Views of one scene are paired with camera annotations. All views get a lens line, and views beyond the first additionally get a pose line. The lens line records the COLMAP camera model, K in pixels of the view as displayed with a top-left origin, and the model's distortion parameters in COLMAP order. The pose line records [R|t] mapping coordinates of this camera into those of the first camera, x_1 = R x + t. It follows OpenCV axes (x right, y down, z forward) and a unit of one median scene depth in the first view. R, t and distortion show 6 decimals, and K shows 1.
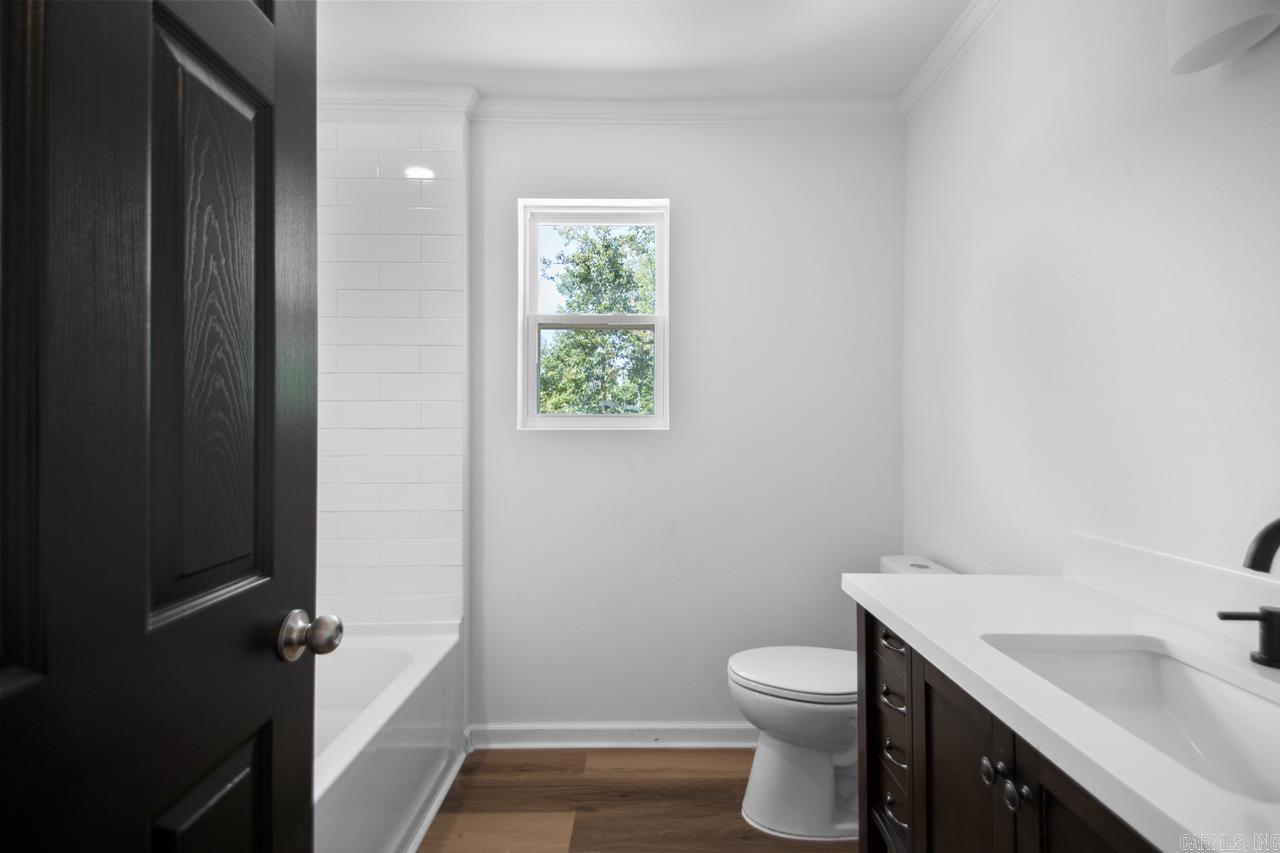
lens RADIAL K [[596.8, 0, 639.7], [0, 596.8, 422.2], [0, 0, 1]] dist [-0.002188, -0.000799]
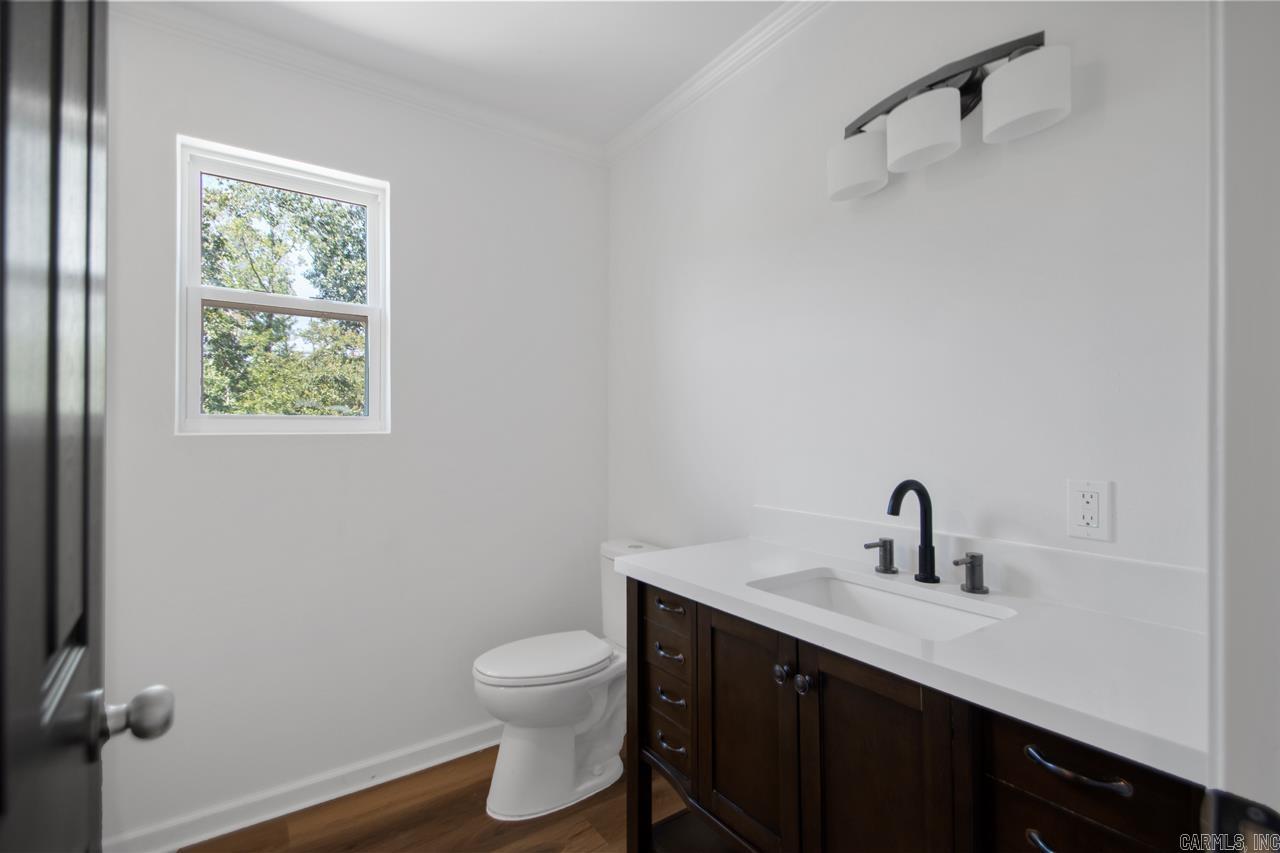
lens RADIAL K [[613.7, 0, 640.0], [0, 613.7, 426.5], [0, 0, 1]] dist [0.017723, -0.000587]
pose [[0.805676, -0.000558, 0.592356, -0.242023], [-0.001800, 0.999993, 0.003391, -0.002986], [-0.592353, -0.003799, 0.805669, 0.005478]]
